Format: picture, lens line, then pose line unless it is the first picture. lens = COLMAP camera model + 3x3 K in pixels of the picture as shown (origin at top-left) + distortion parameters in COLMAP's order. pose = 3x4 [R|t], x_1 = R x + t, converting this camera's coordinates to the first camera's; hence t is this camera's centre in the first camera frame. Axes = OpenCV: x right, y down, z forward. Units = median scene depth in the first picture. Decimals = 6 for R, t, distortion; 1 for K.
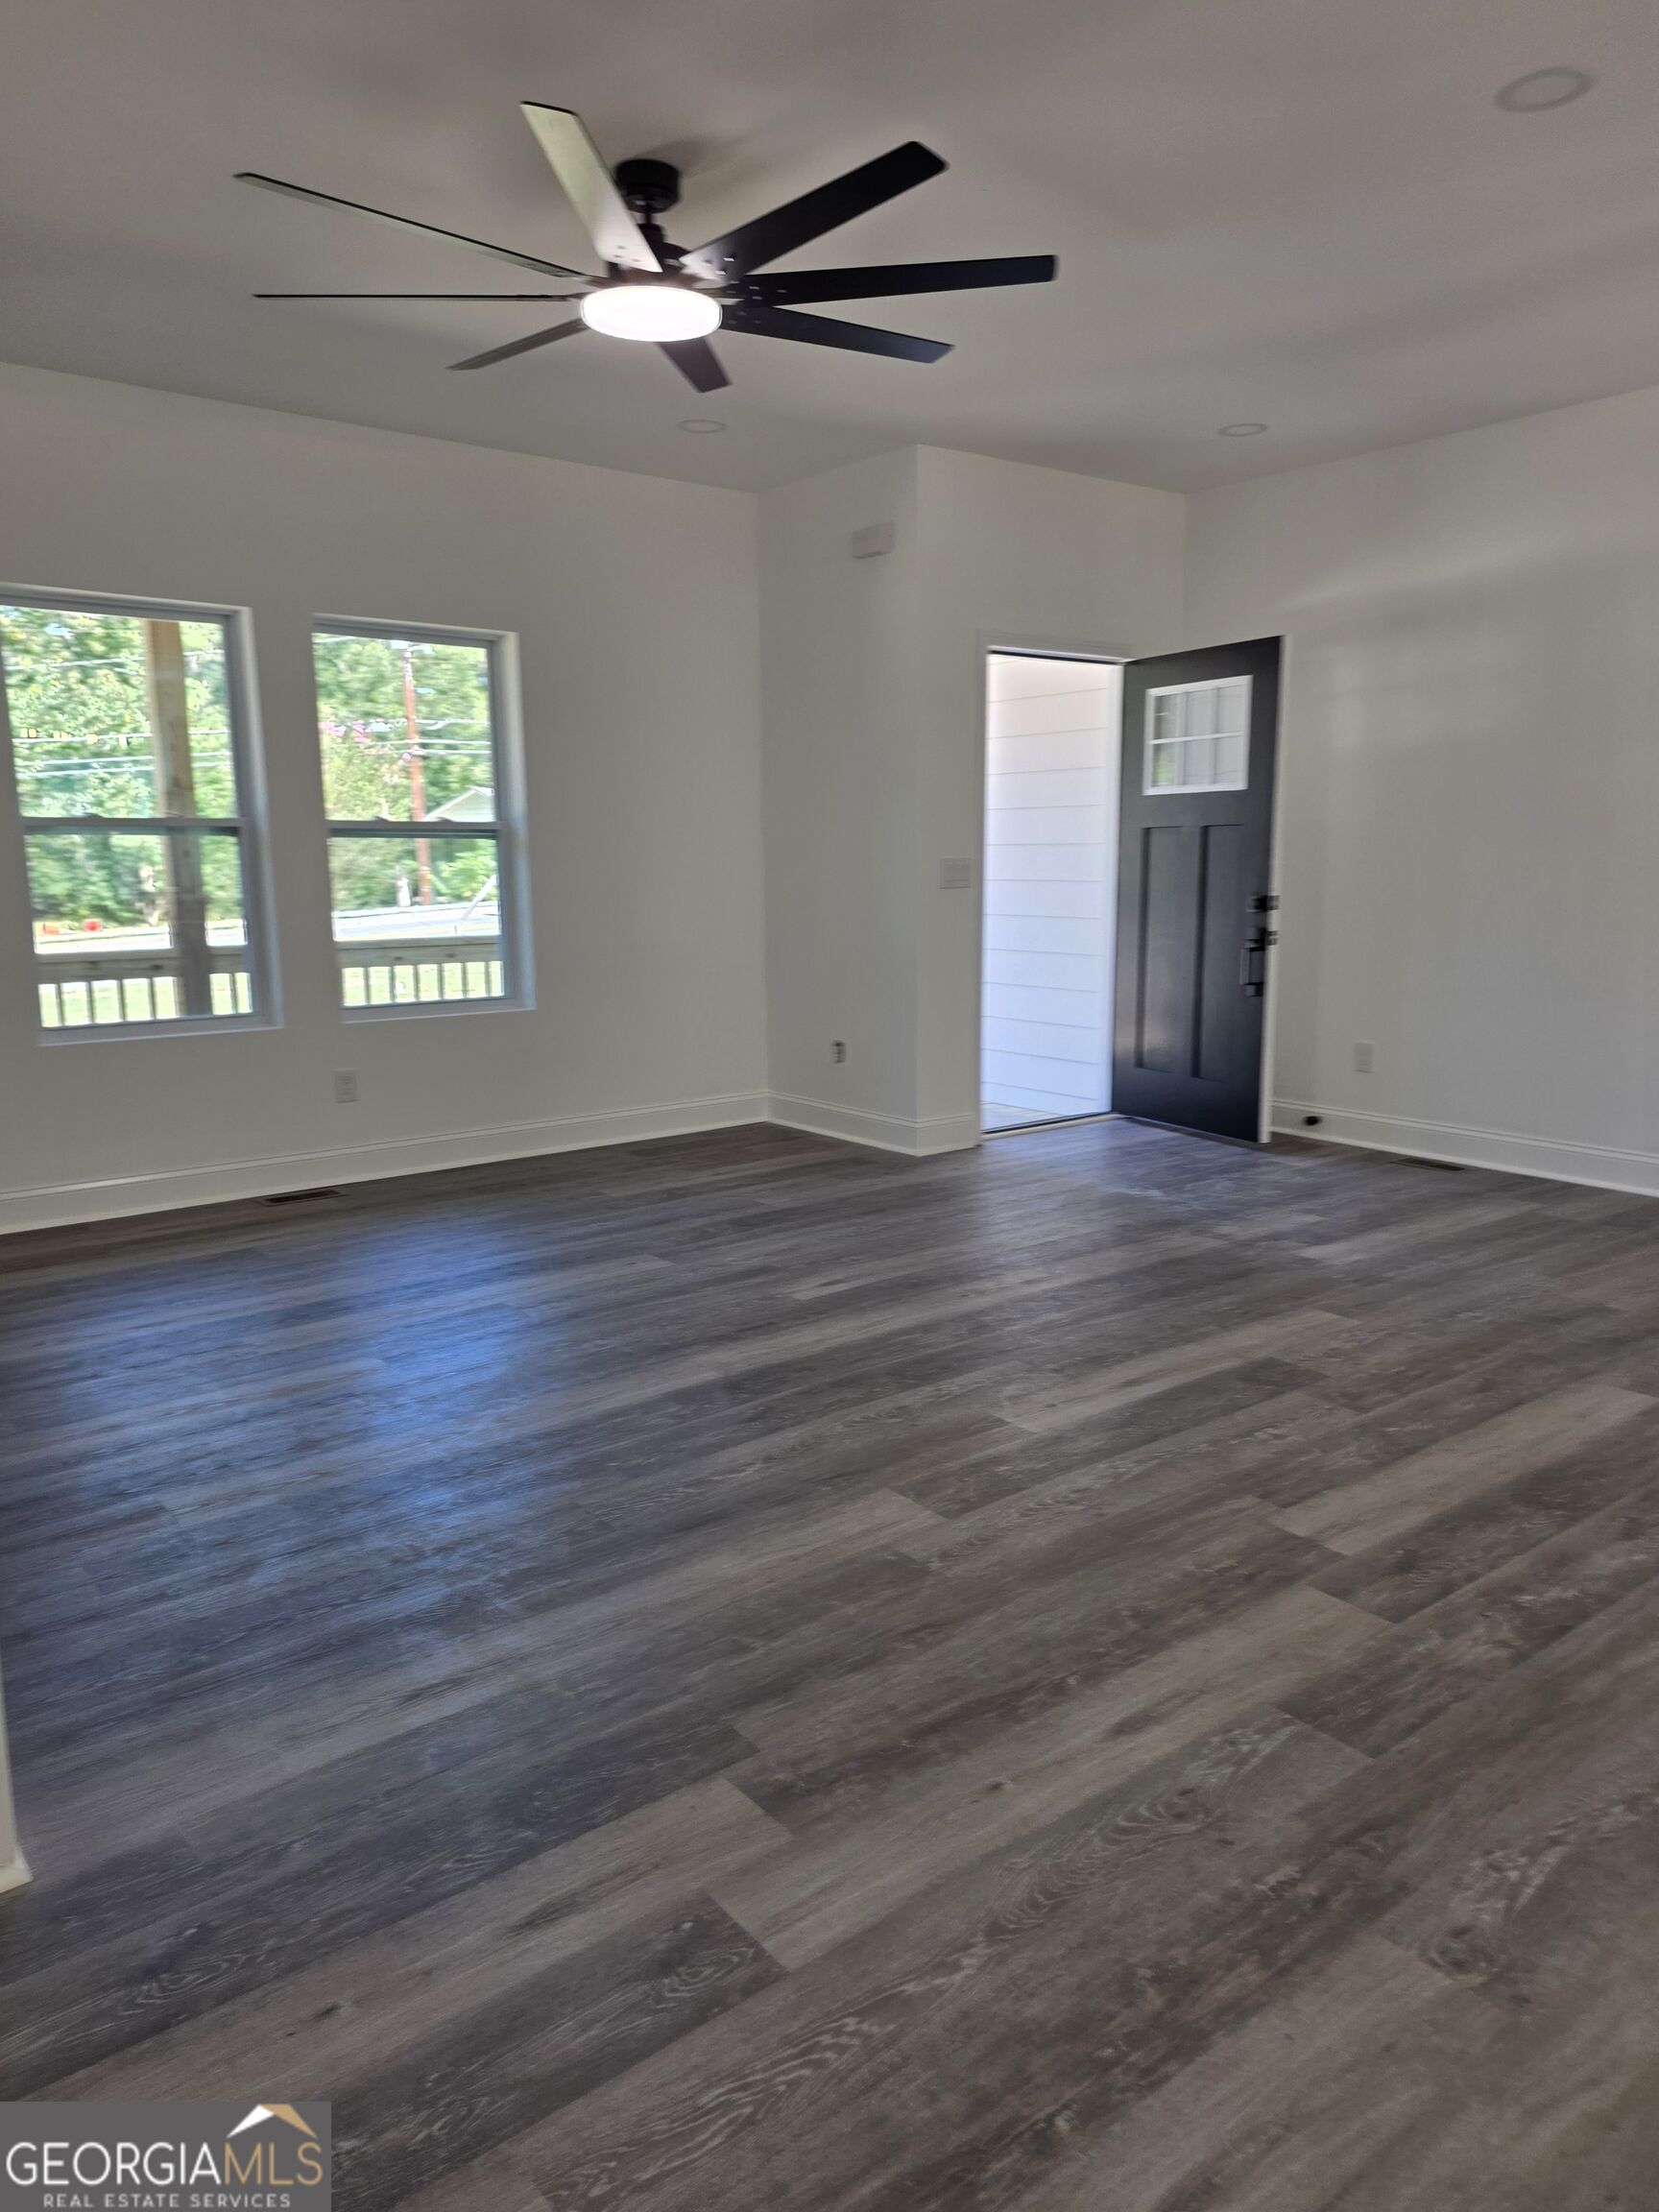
lens RADIAL K [[1472.4, 0, 869.8], [0, 1472.4, 1133.6], [0, 0, 1]] dist [0.061731, -0.034014]
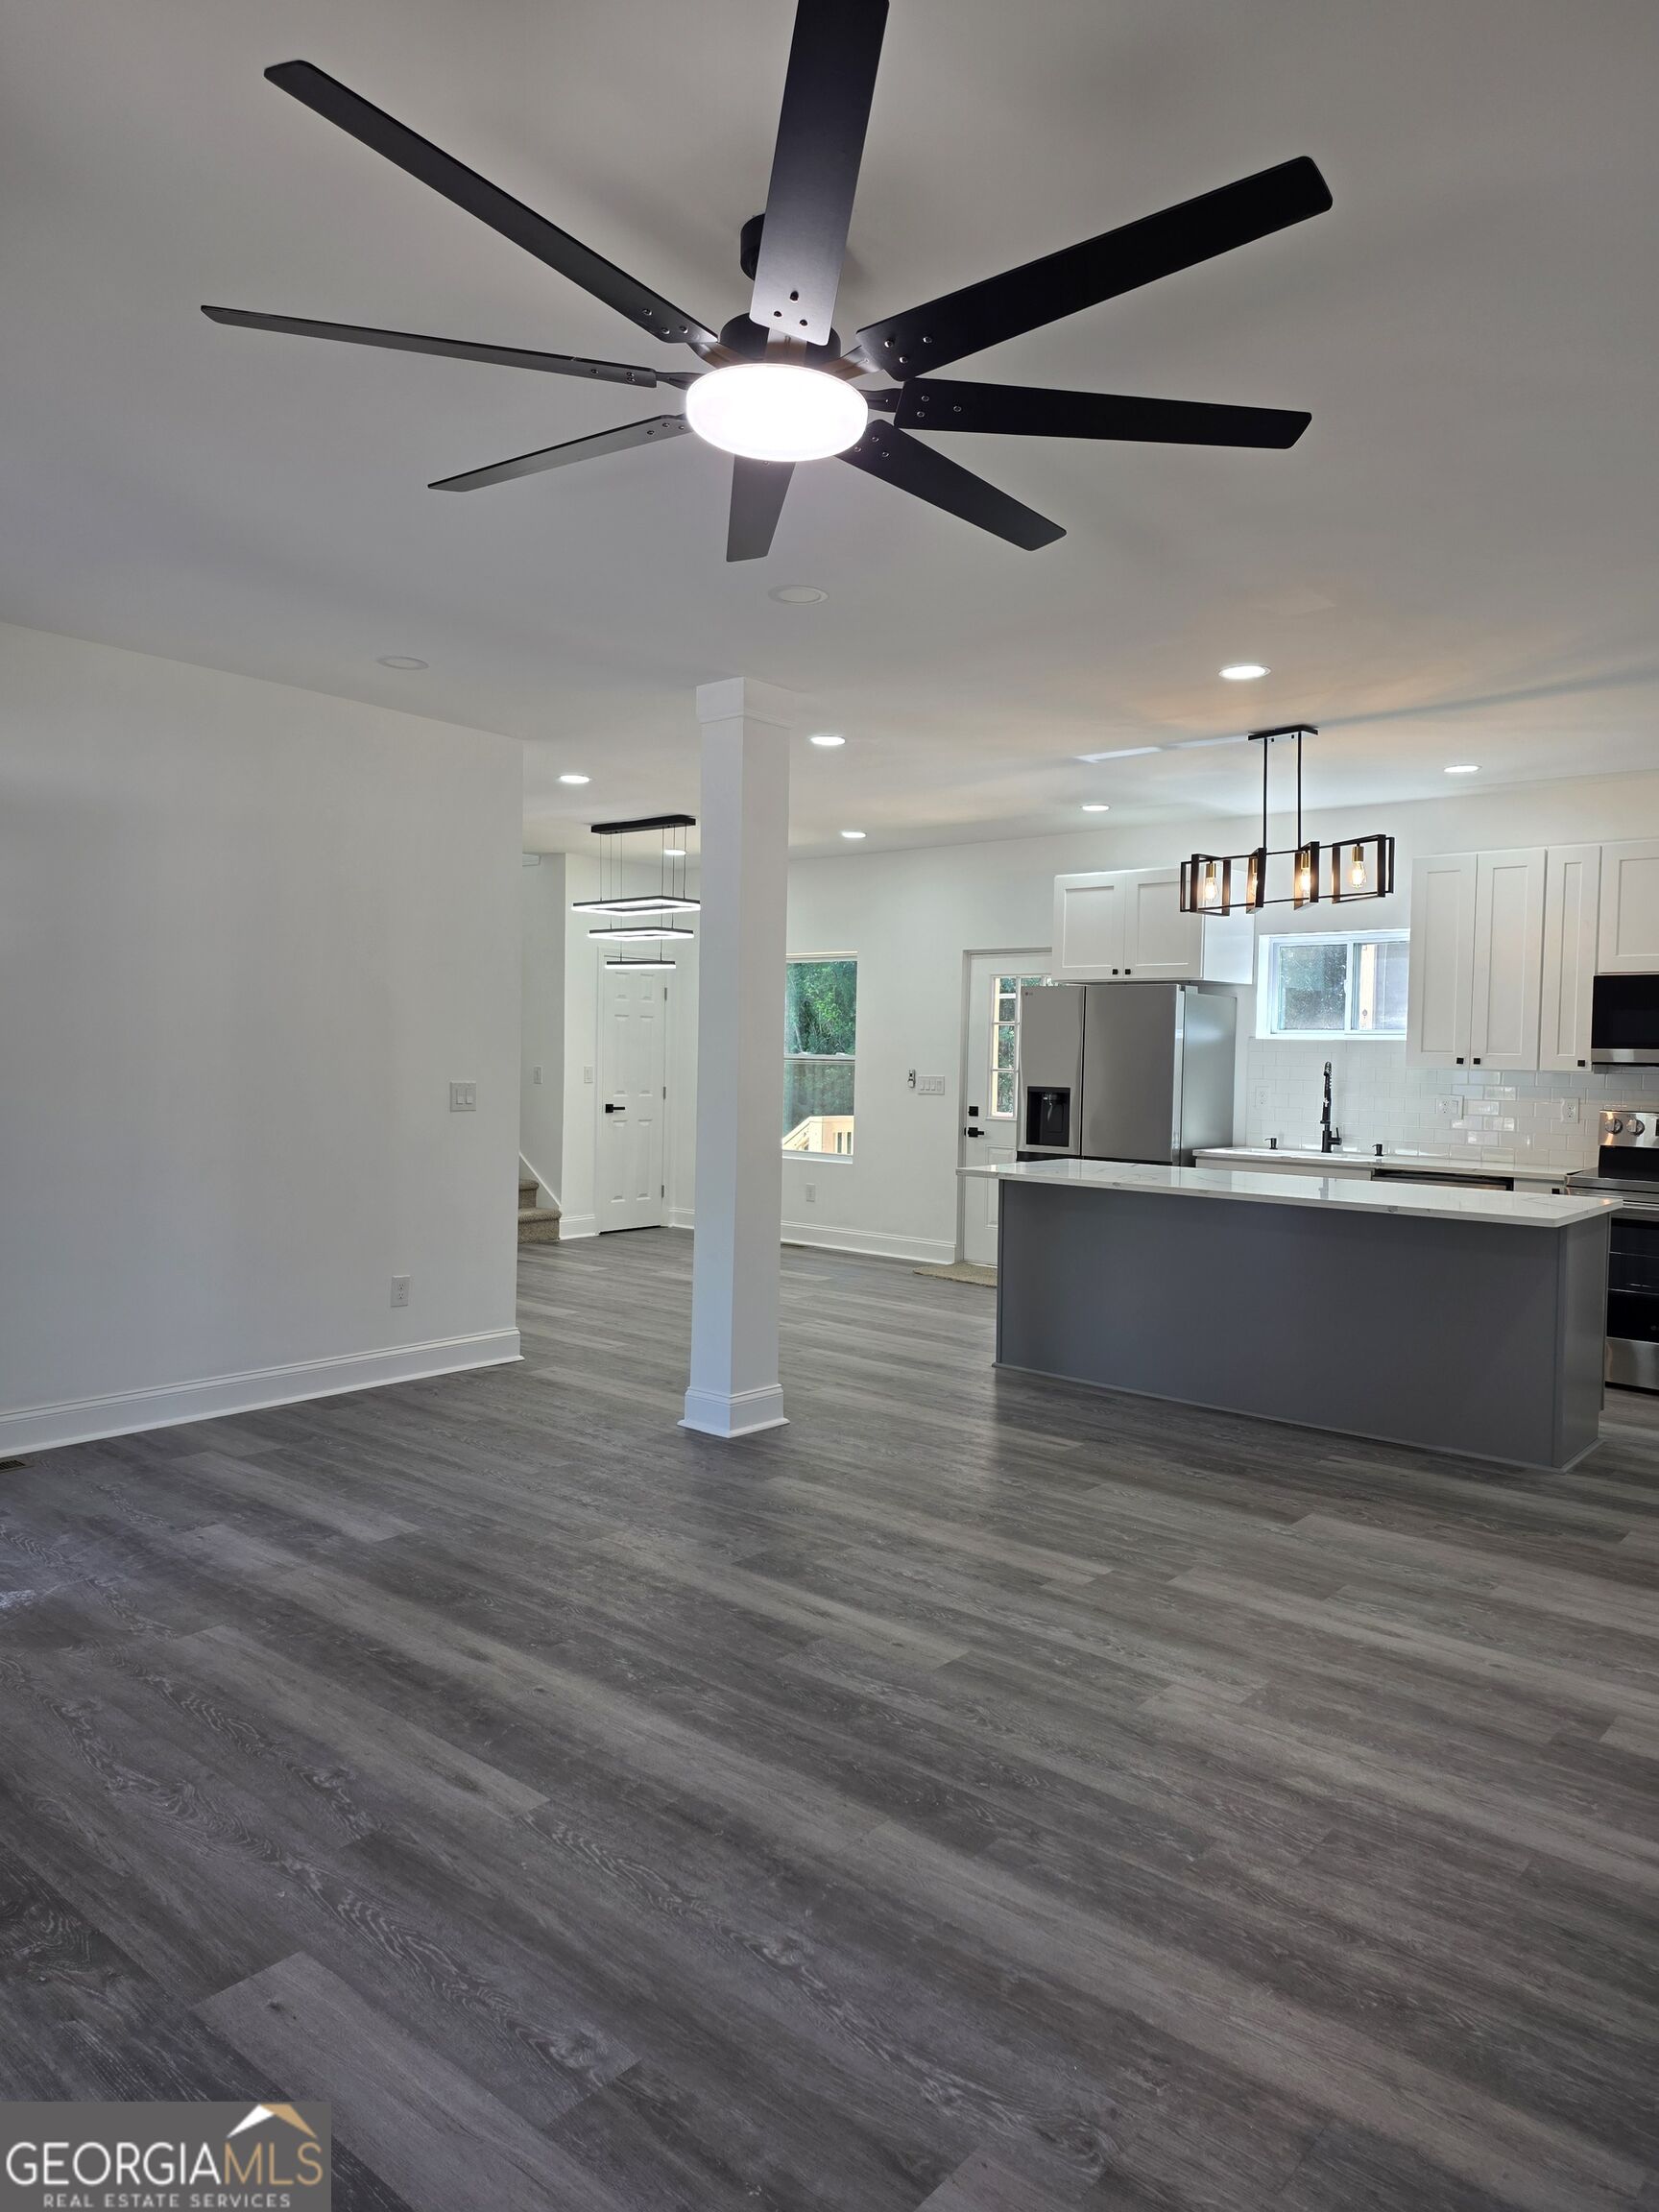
lens RADIAL K [[1491.8, 0, 813.6], [0, 1491.8, 1104.1], [0, 0, 1]] dist [0.070260, -0.072422]
pose [[-0.172795, -0.034148, 0.984366, -0.799669], [0.173351, 0.982744, 0.064521, -0.237157], [-0.969583, 0.181790, -0.163894, 1.058684]]
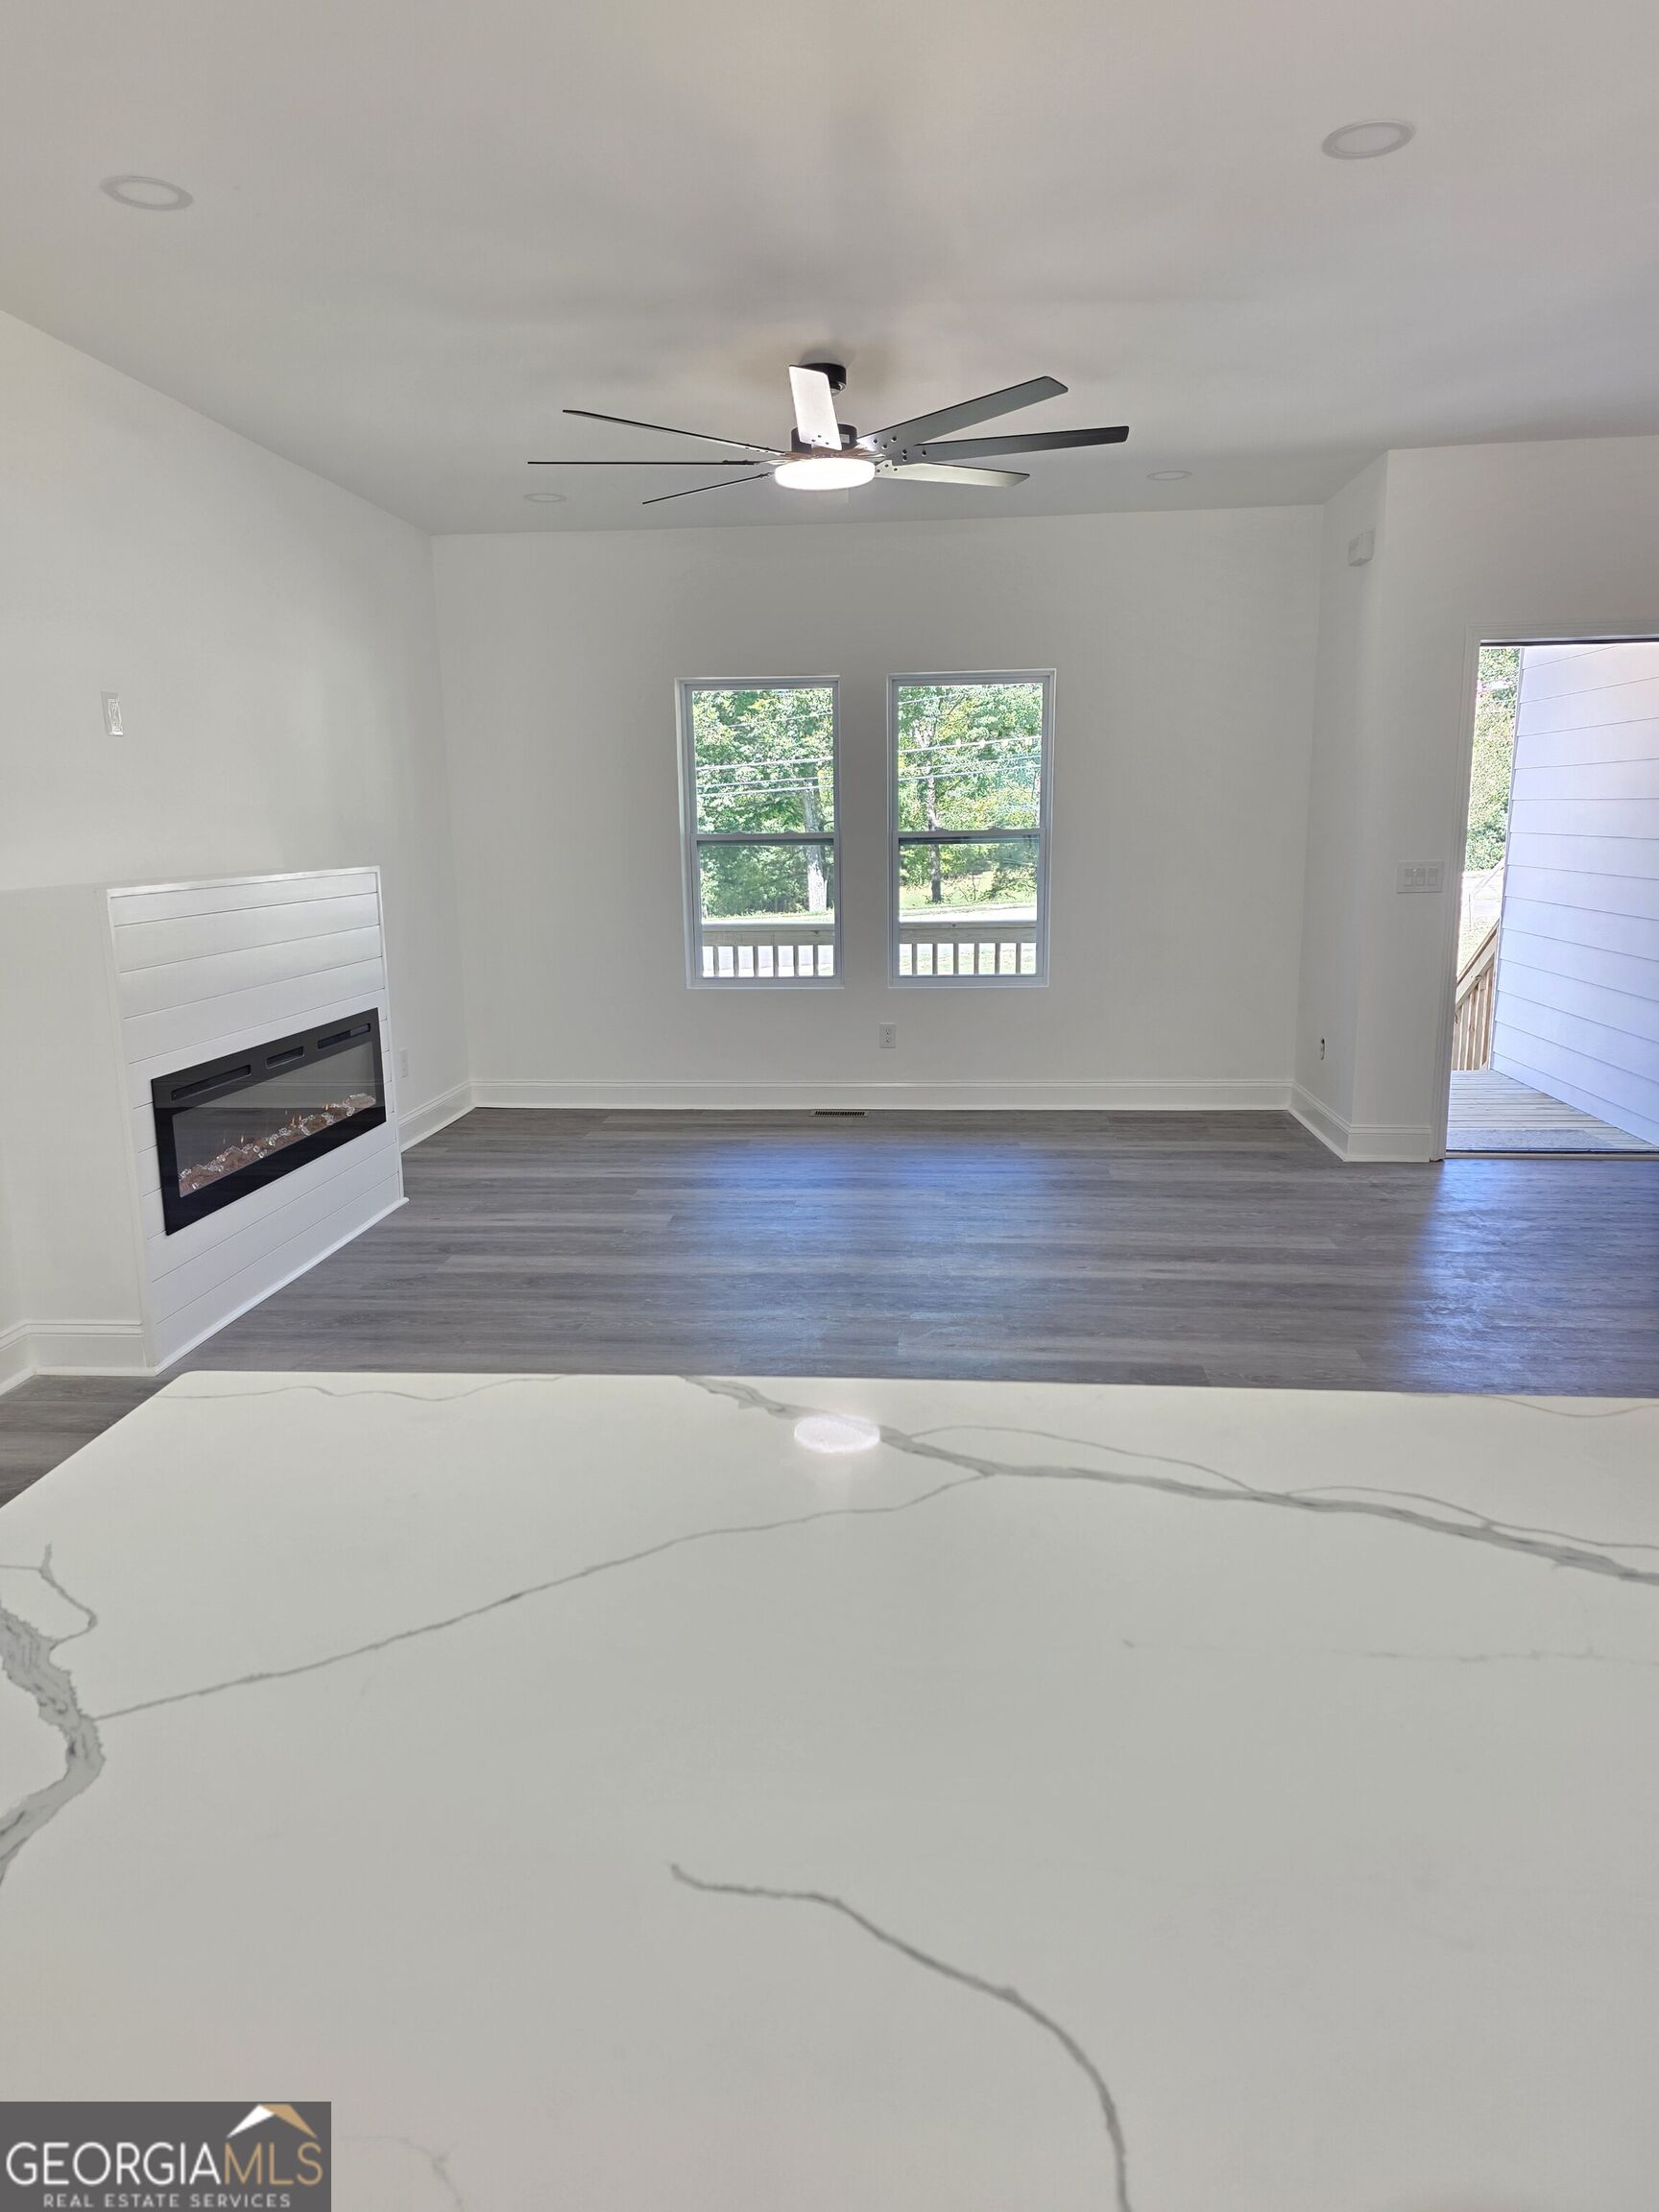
lens RADIAL K [[1505.0, 0, 824.6], [0, 1505.0, 1103.8], [0, 0, 1]] dist [0.073509, -0.076001]
pose [[0.706130, 0.124974, -0.696966, 0.806137], [-0.120408, 0.991159, 0.055735, -0.060832], [0.697769, 0.044564, 0.714935, 0.039372]]
